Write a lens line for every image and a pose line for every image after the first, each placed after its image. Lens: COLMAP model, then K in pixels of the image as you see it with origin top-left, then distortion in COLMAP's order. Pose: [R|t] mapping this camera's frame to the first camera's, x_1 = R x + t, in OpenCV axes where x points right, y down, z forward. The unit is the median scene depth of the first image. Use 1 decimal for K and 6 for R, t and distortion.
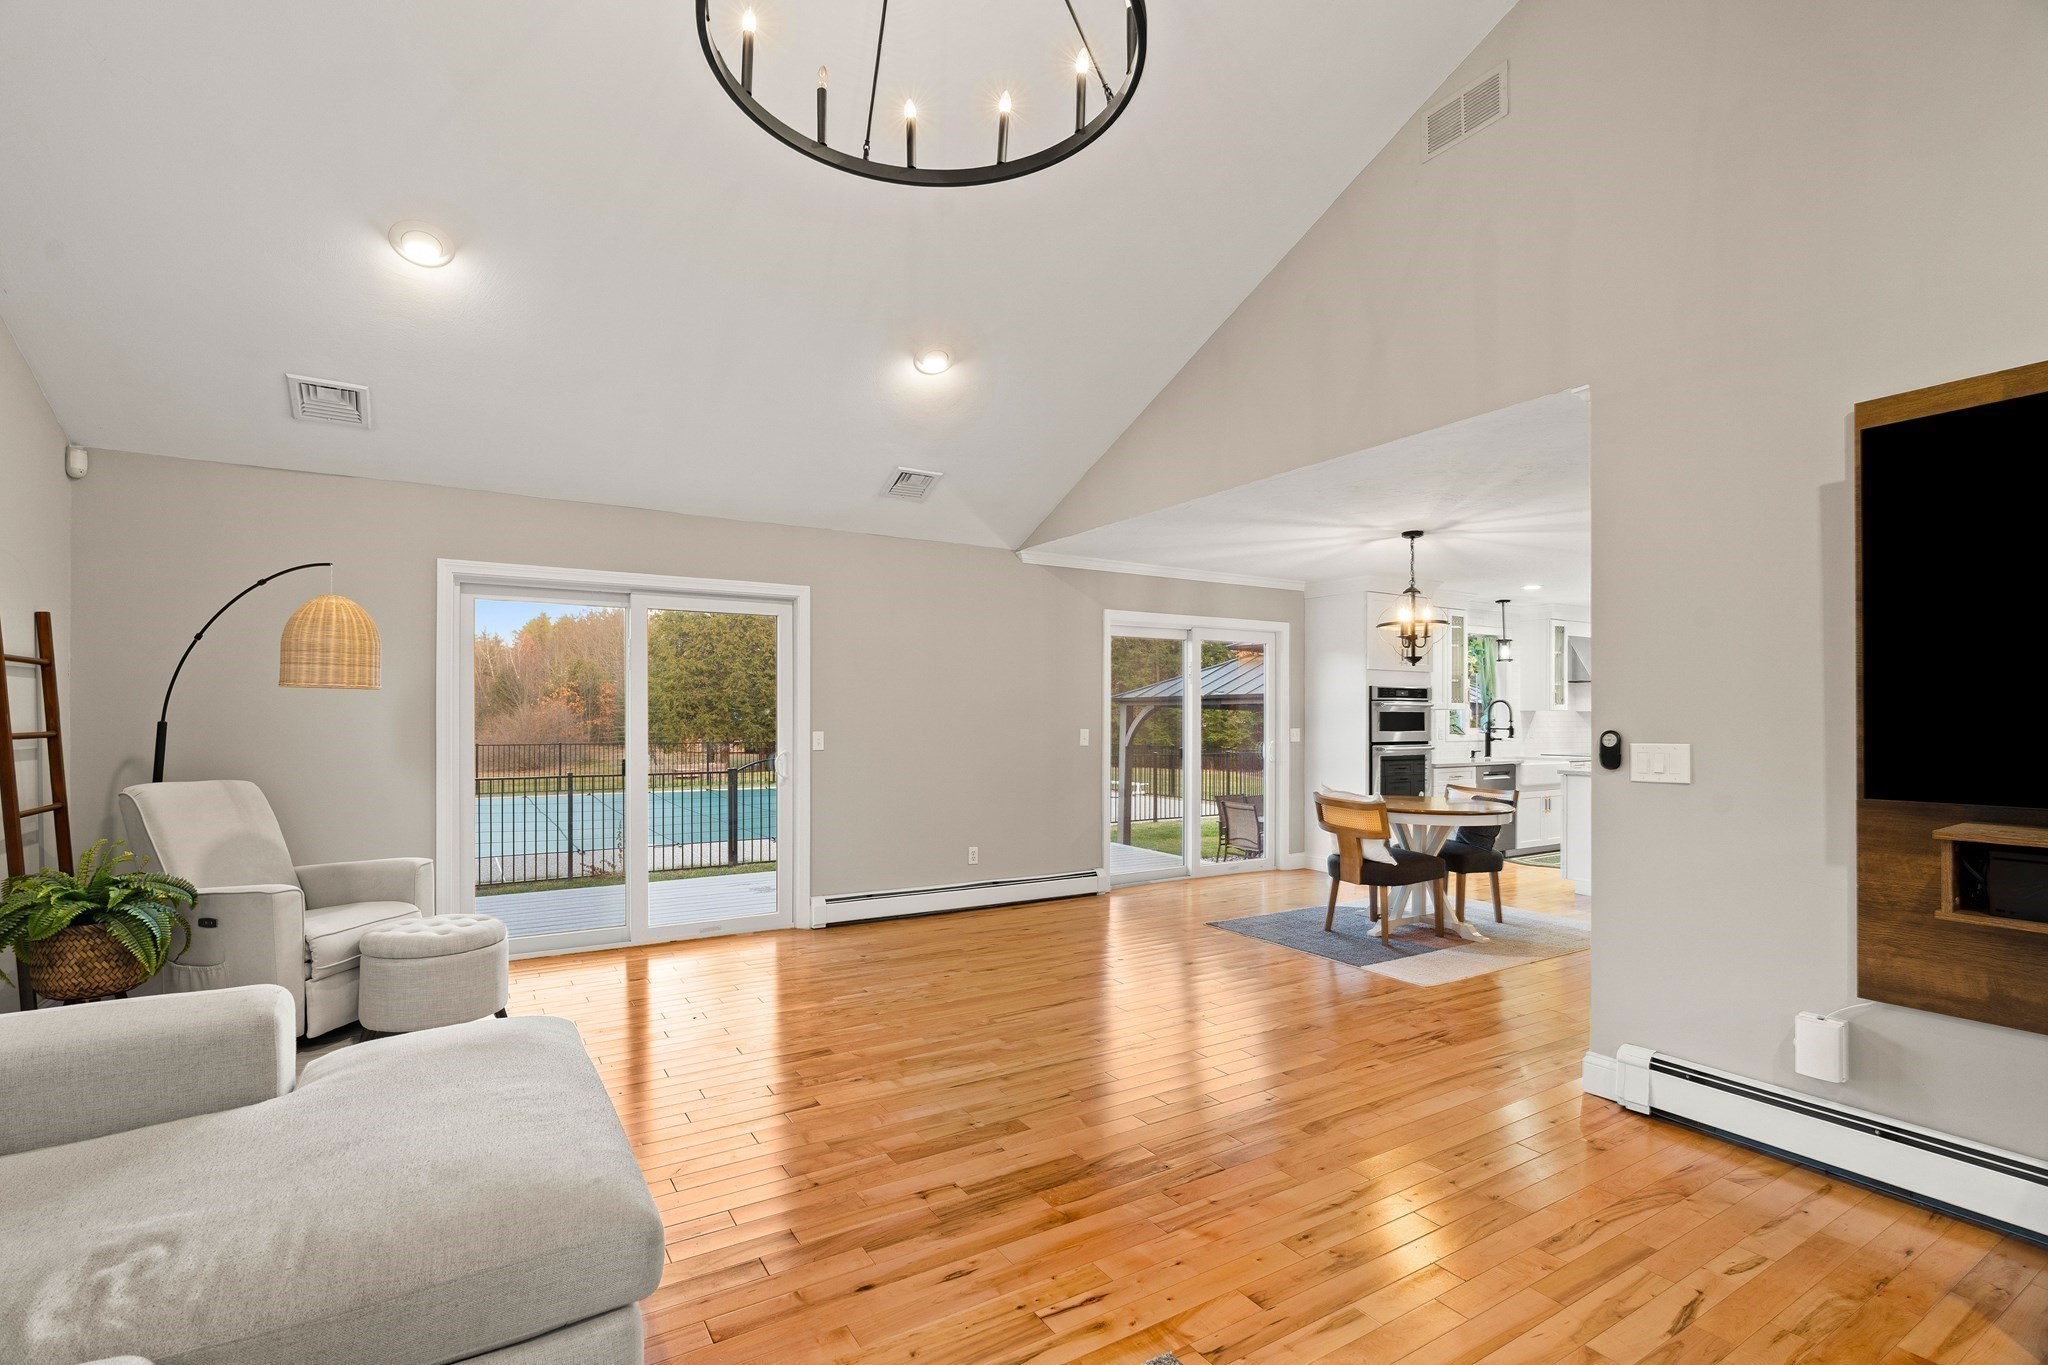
lens RADIAL K [[924.2, 0, 1013.6], [0, 924.2, 715.0], [0, 0, 1]] dist [-0.008839, 0.002139]
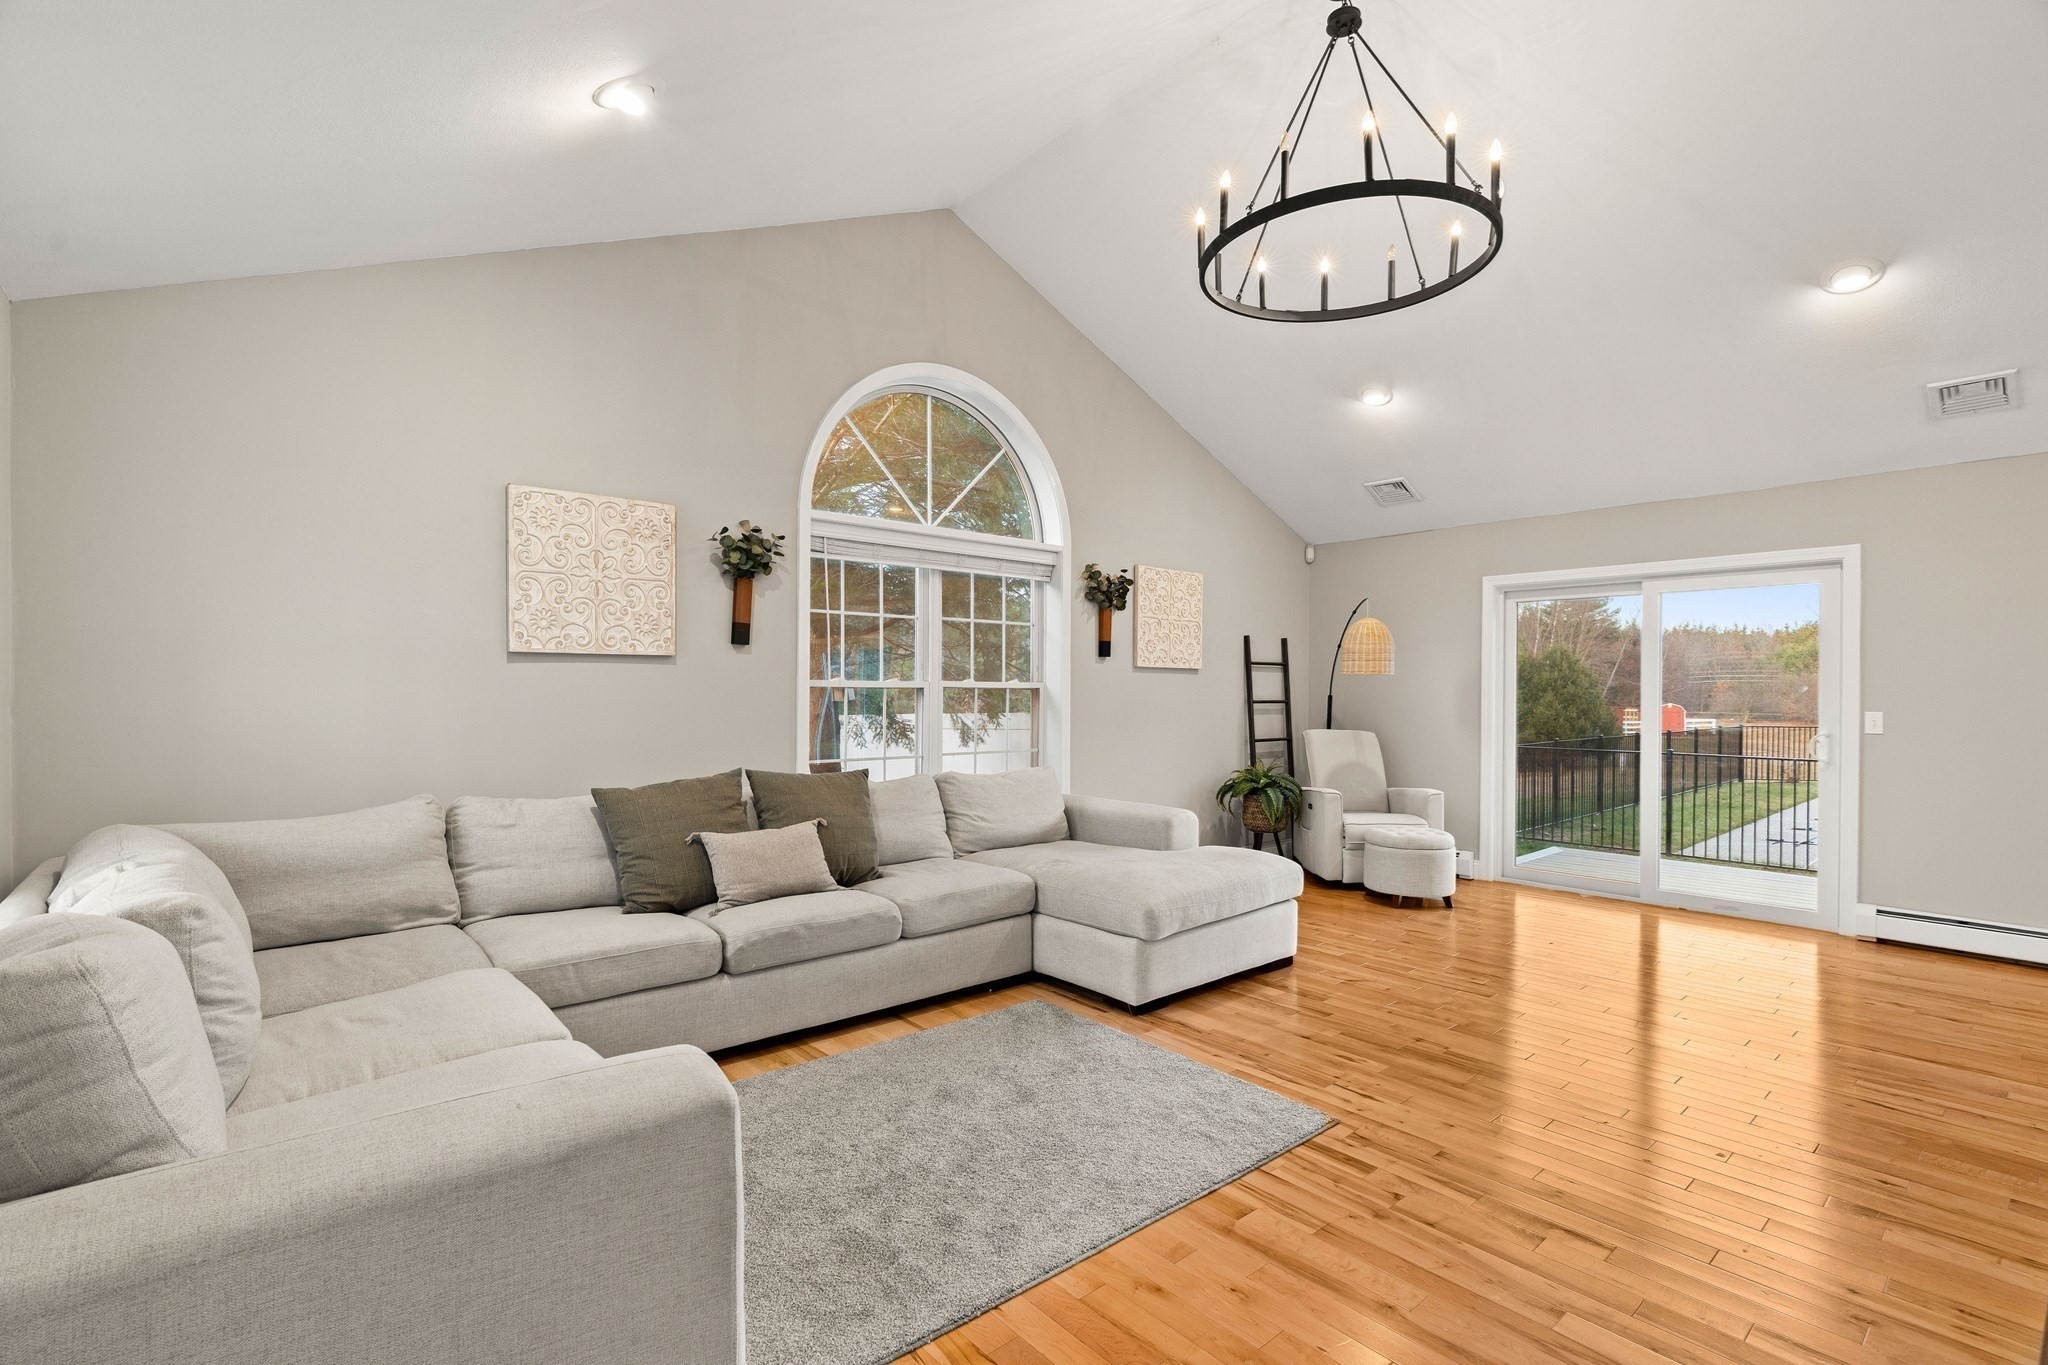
lens RADIAL K [[924.2, 0, 1014.6], [0, 924.2, 705.9], [0, 0, 1]] dist [-0.008839, 0.002139]
pose [[0.158196, 0.016070, -0.987277, 0.501374], [-0.002869, 0.999871, 0.015816, 0.001261], [0.987404, 0.000331, 0.158221, 0.081431]]
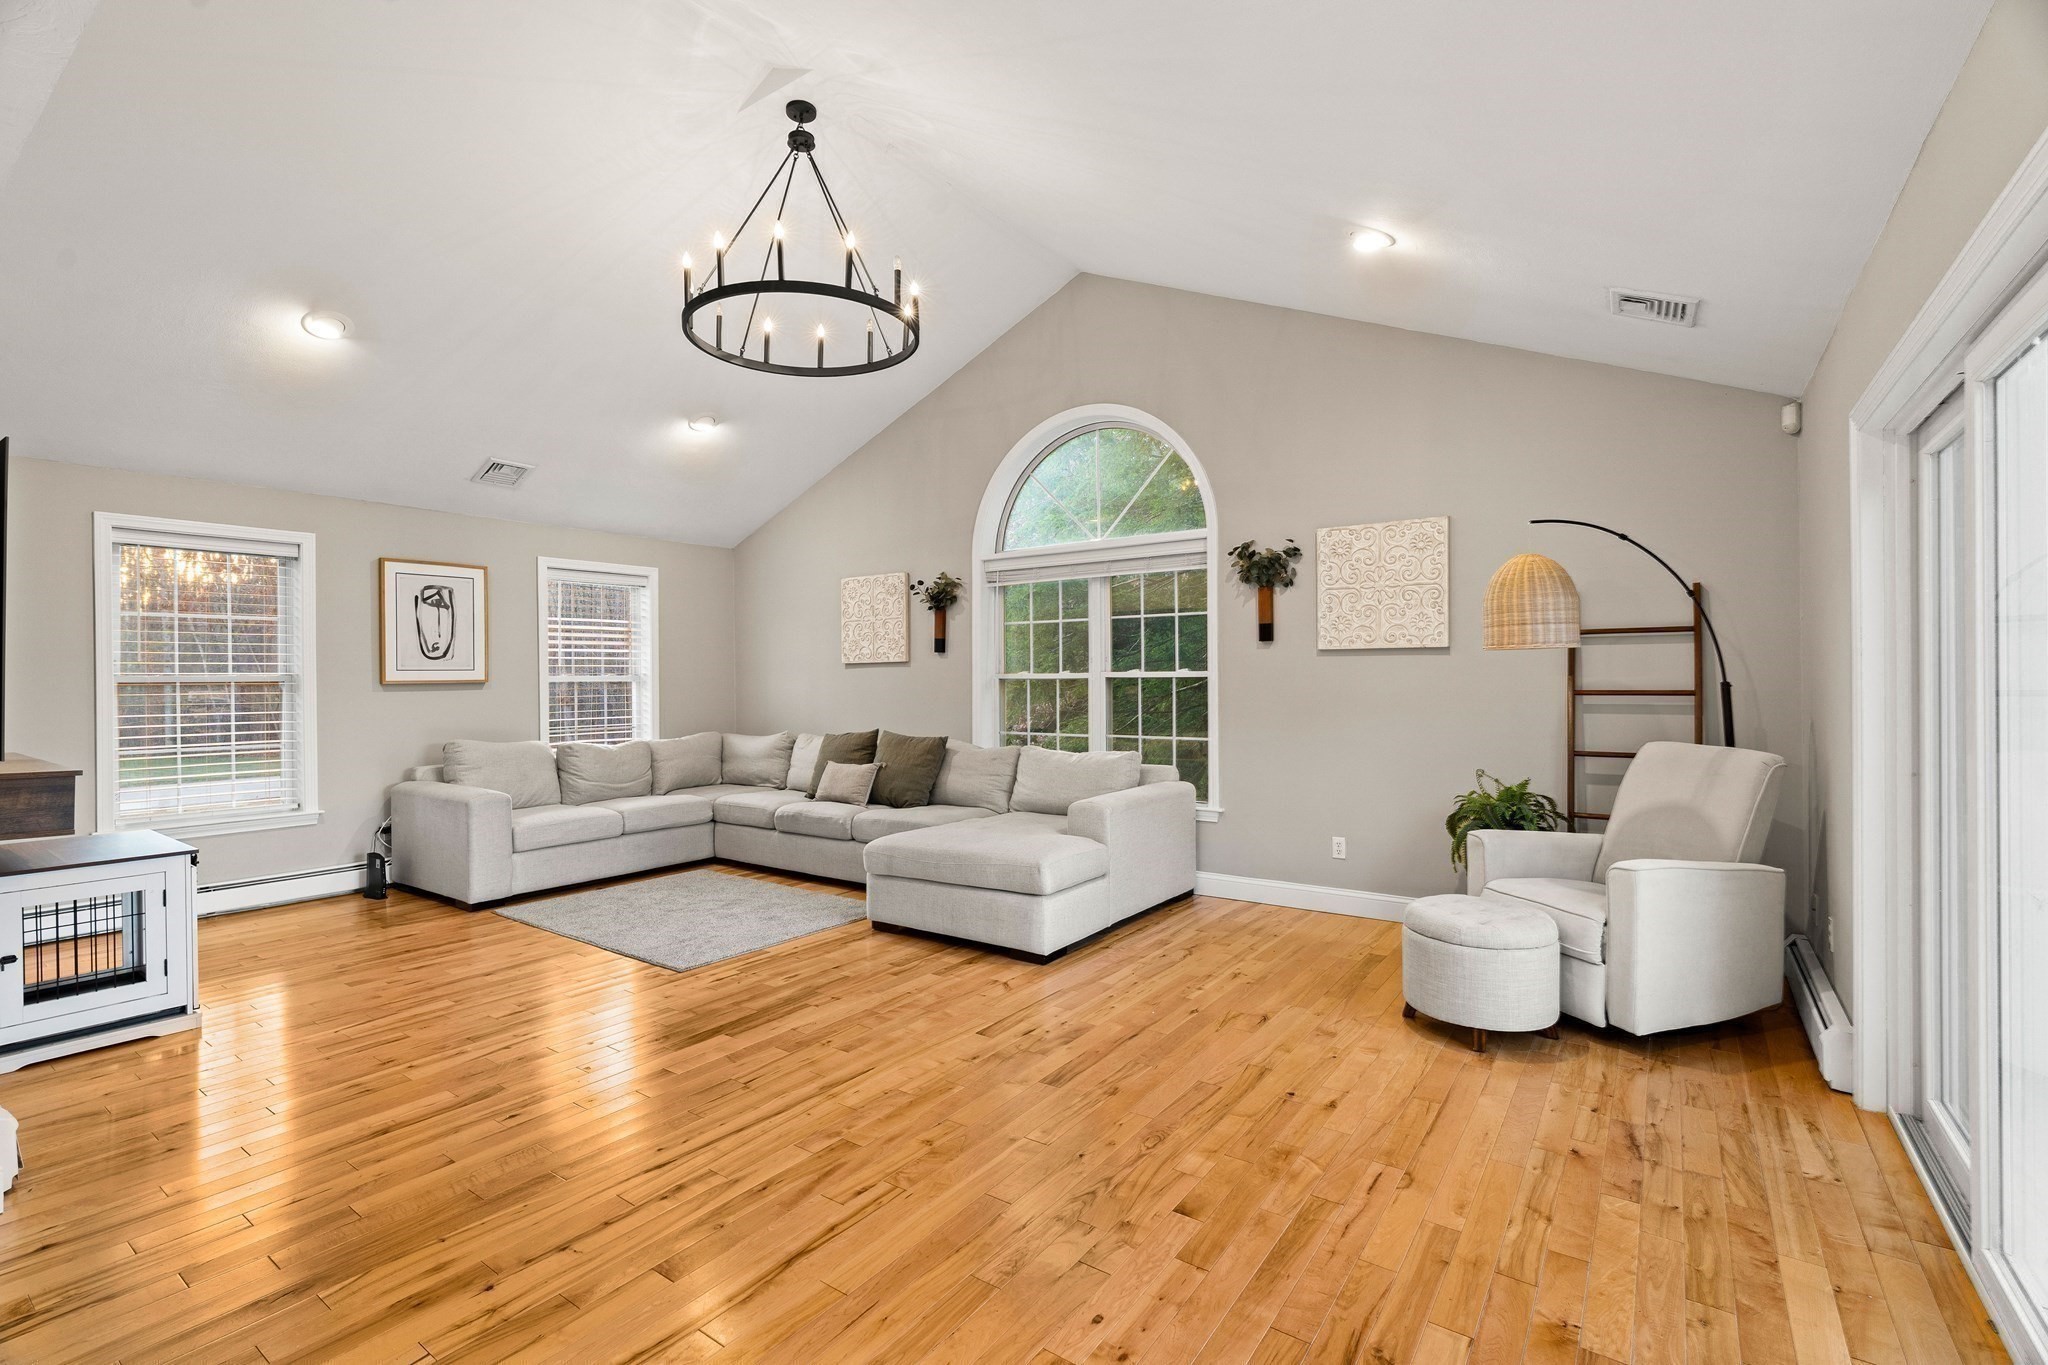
lens RADIAL K [[924.2, 0, 1015.1], [0, 924.2, 682.5], [0, 0, 1]] dist [-0.008839, 0.002139]
pose [[-0.920549, 0.008027, -0.390545, 0.094383], [0.007775, 0.999967, 0.002225, -0.000042], [0.390550, -0.000989, -0.920581, 1.093394]]
